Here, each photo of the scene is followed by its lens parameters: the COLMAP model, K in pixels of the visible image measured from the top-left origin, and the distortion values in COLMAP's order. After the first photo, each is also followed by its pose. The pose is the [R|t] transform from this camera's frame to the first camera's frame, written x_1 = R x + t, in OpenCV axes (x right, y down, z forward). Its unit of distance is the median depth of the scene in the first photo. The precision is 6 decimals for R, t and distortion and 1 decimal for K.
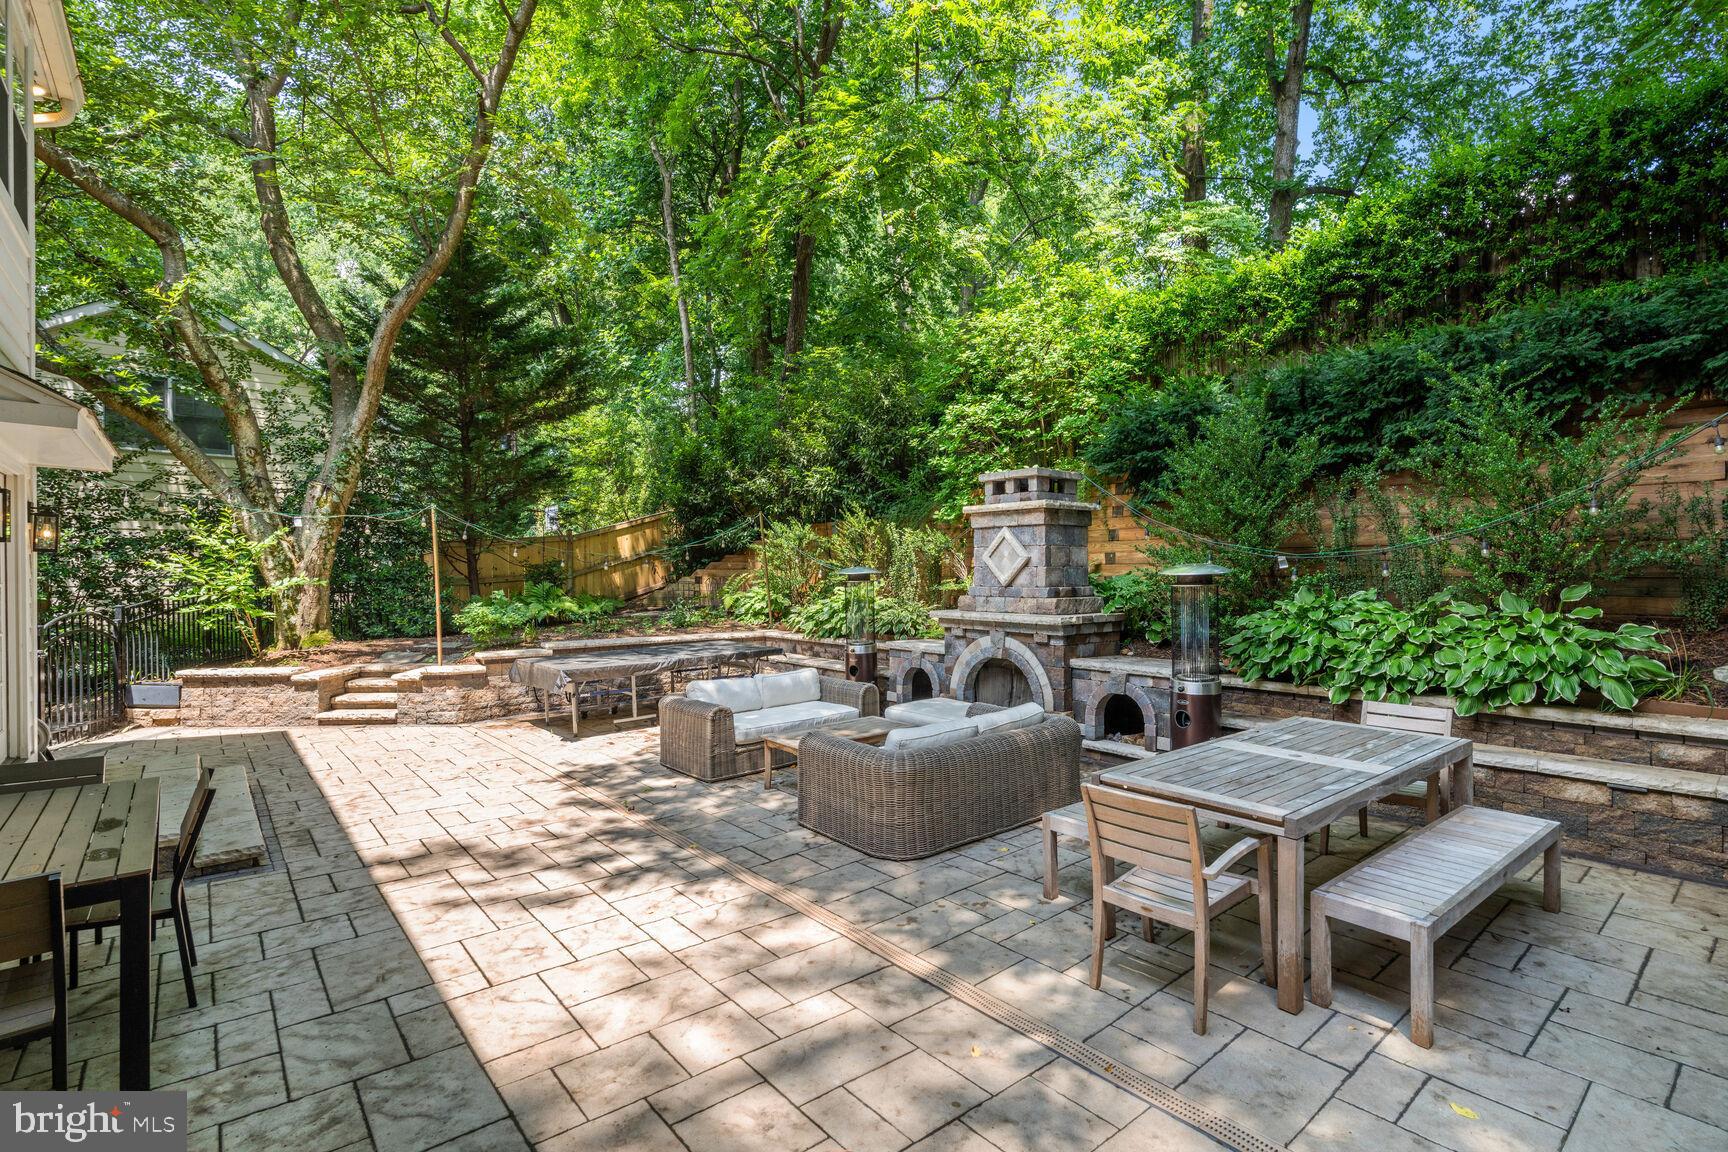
lens RADIAL K [[819.2, 0, 857.3], [0, 819.2, 571.8], [0, 0, 1]] dist [0.003508, 0.000201]
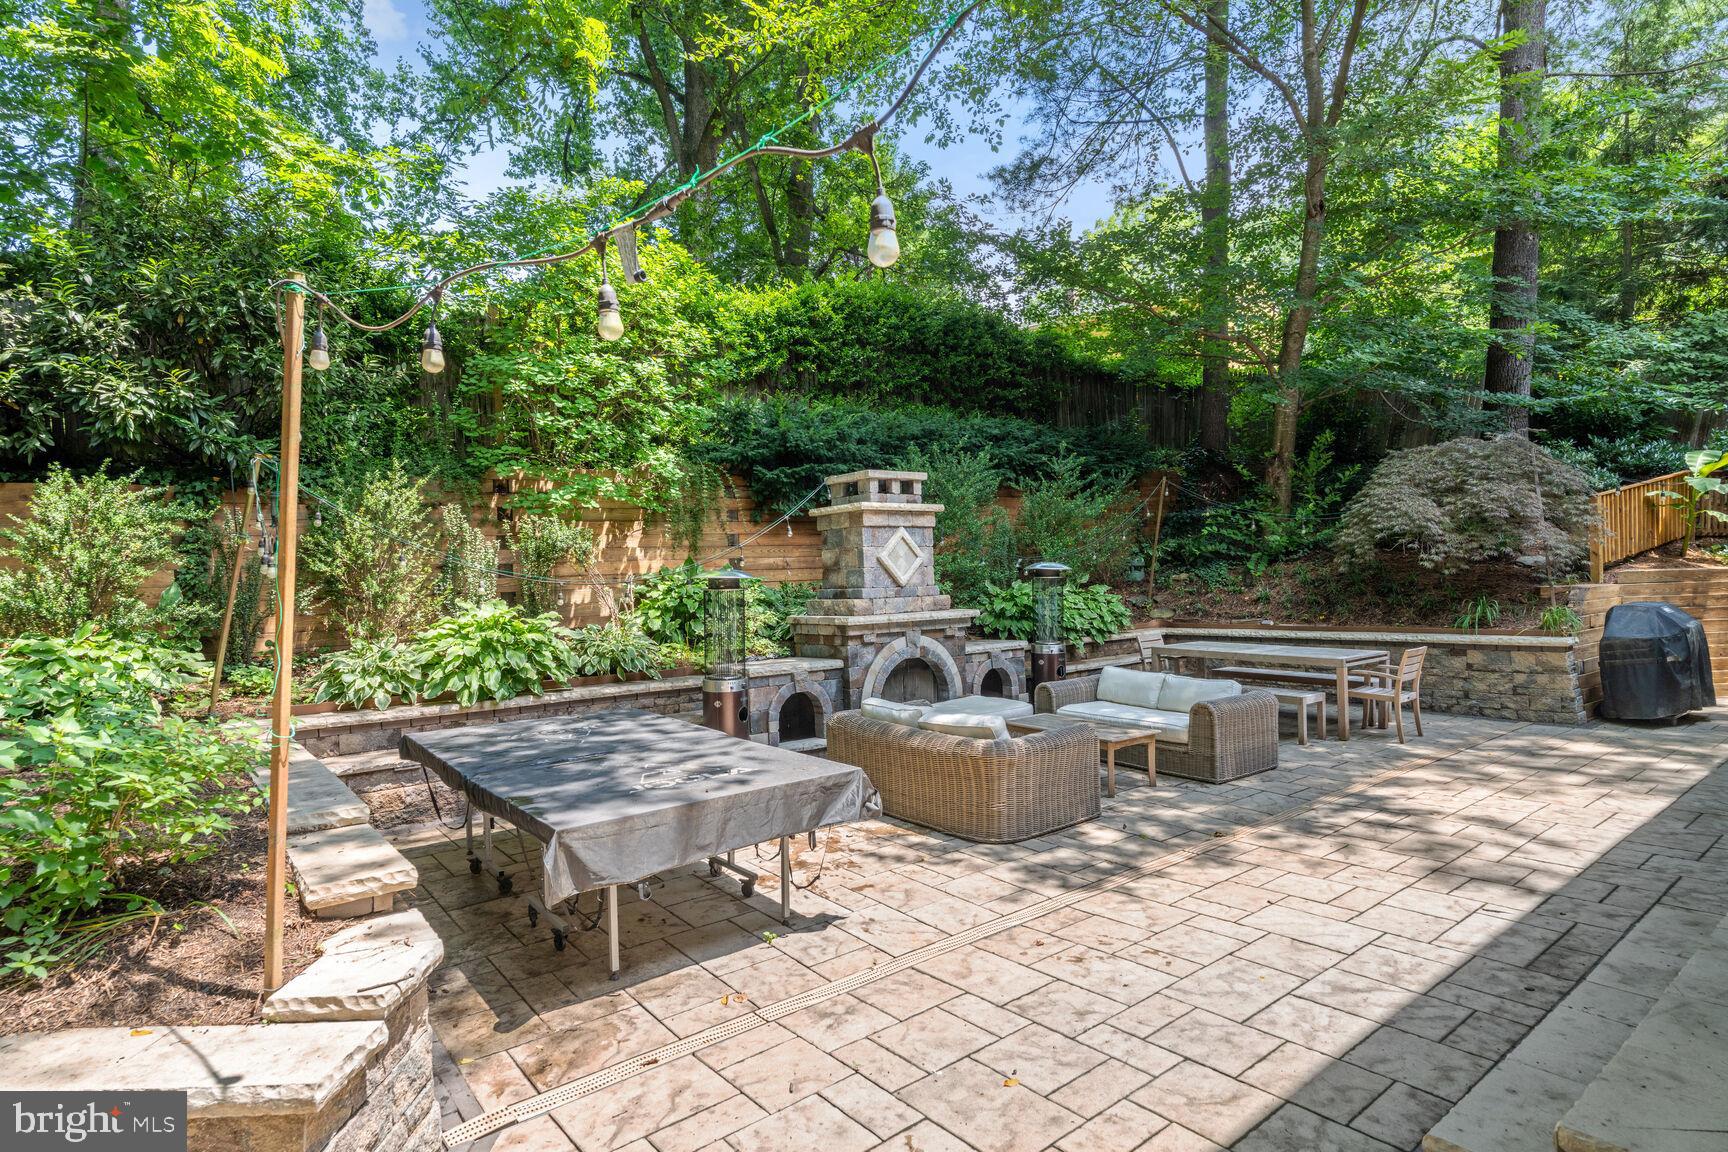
lens RADIAL K [[932.2, 0, 868.0], [0, 932.2, 578.4], [0, 0, 1]] dist [-0.004361, -0.001413]
pose [[0.001676, 0.002664, 0.999995, -1.183417], [0.034607, 0.999397, -0.002720, 0.011787], [-0.999400, 0.034611, 0.001582, 1.288285]]
